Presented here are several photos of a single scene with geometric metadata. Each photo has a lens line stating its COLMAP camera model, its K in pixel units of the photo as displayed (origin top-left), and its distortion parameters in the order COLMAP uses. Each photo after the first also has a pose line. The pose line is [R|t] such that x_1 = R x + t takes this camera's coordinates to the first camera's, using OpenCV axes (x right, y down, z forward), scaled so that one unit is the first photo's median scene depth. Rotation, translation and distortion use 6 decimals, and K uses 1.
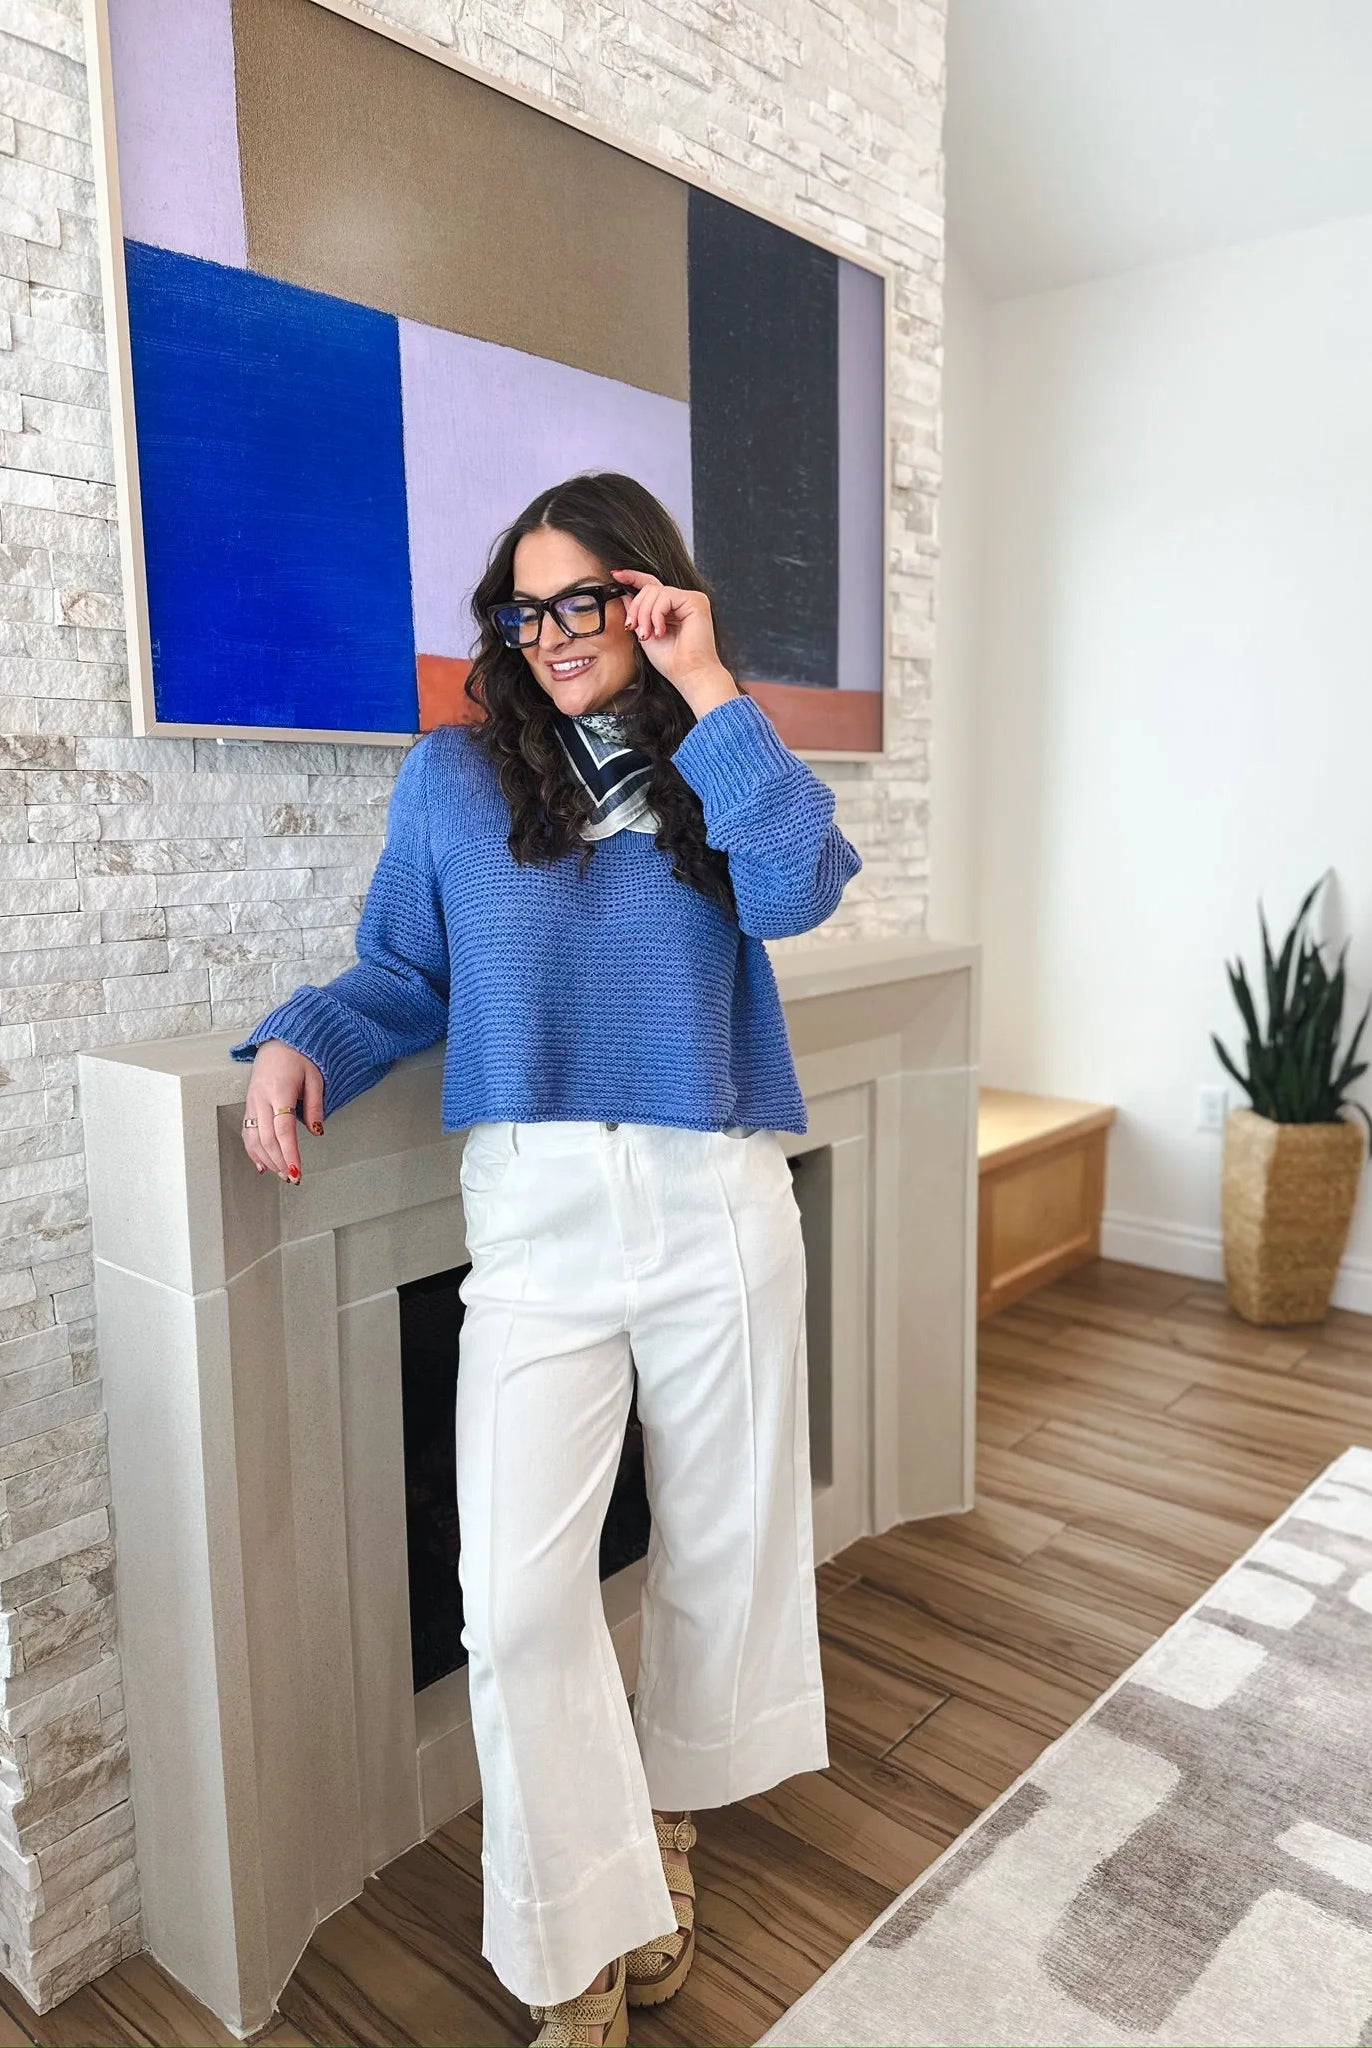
lens RADIAL K [[1420.4, 0, 696.6], [0, 1420.4, 1028.0], [0, 0, 1]] dist [0.005925, -0.019368]
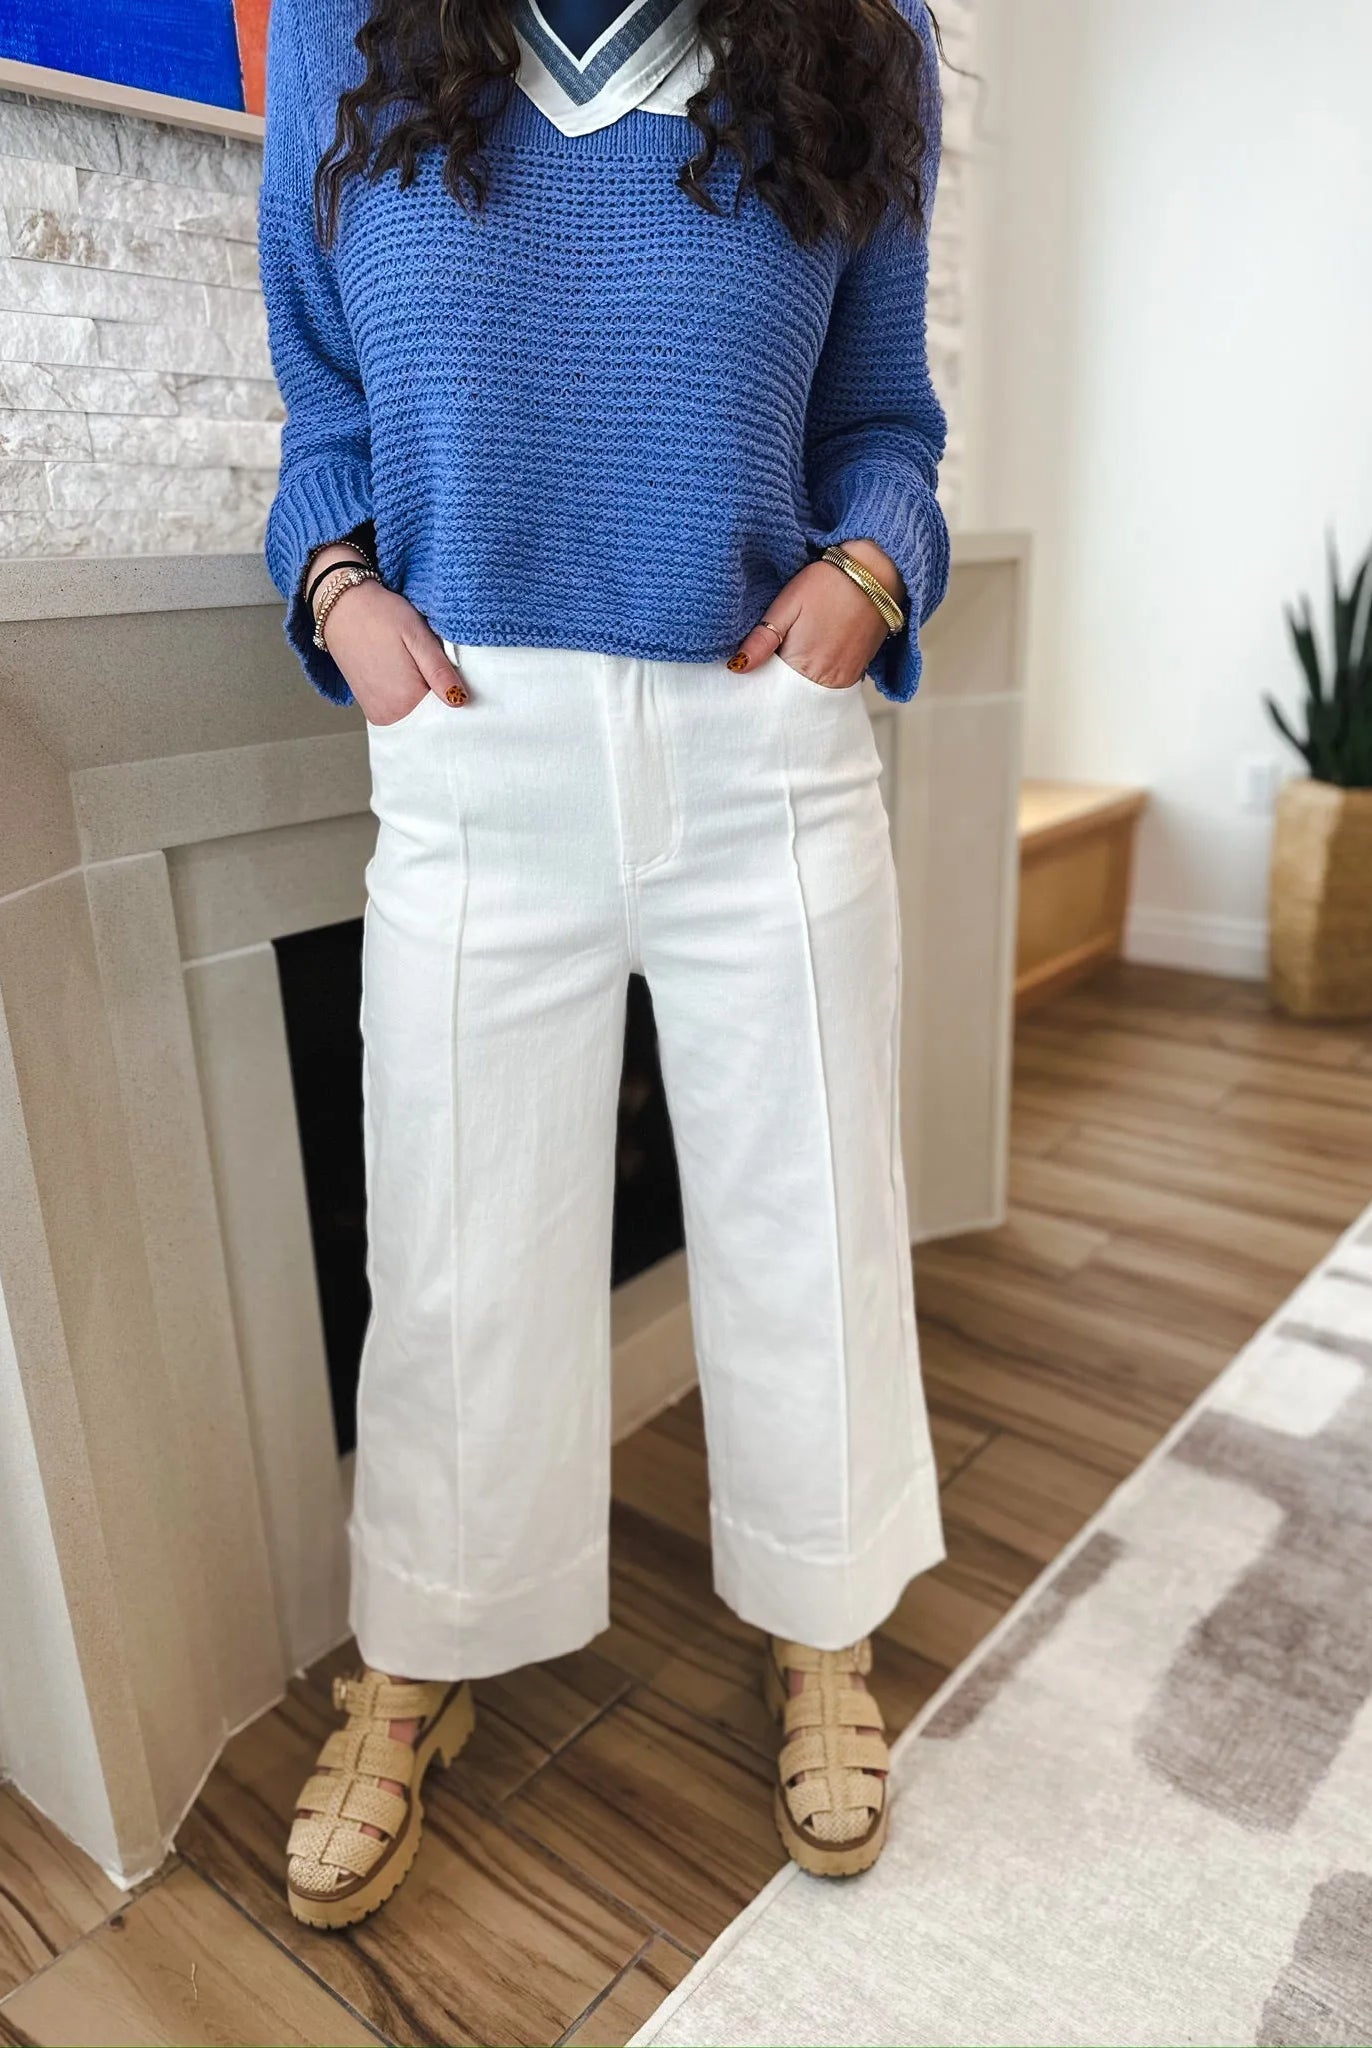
lens RADIAL K [[1420.4, 0, 721.4], [0, 1420.4, 1032.0], [0, 0, 1]] dist [0.005925, -0.019368]
pose [[0.998959, -0.027372, 0.036505, -0.008258], [0.020750, 0.985089, 0.170791, 0.108424], [-0.040635, -0.169855, 0.984631, 0.263277]]
